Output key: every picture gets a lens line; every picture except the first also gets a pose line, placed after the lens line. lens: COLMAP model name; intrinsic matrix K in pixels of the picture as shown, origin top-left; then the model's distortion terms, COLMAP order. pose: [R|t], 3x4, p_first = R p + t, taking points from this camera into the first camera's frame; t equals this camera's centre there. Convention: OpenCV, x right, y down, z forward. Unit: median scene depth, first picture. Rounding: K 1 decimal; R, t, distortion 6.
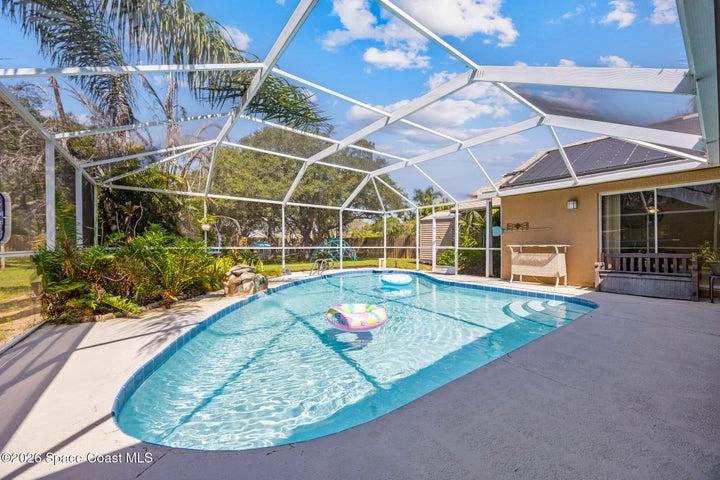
lens RADIAL K [[279.0, 0, 358.7], [0, 279.0, 247.6], [0, 0, 1]] dist [-0.002840, -0.000071]
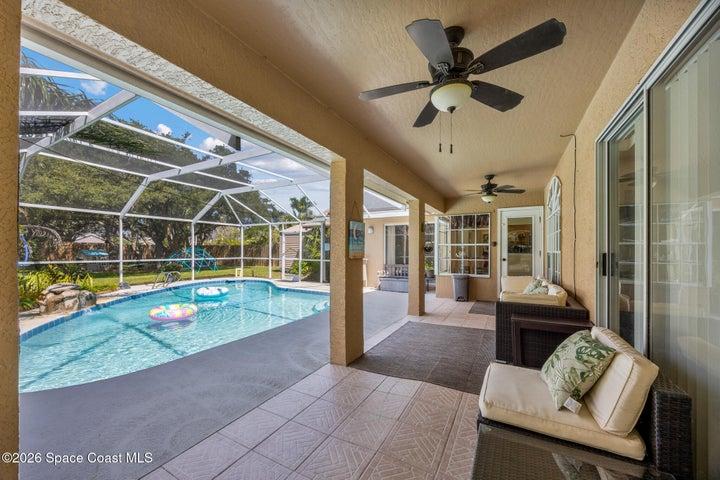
lens RADIAL K [[279.0, 0, 359.7], [0, 279.0, 252.4], [0, 0, 1]] dist [-0.002840, -0.000071]
pose [[0.913173, 0.001775, 0.407567, 0.091680], [-0.001704, 0.999998, -0.000536, -0.029375], [-0.407567, -0.000205, 0.913175, -0.216482]]
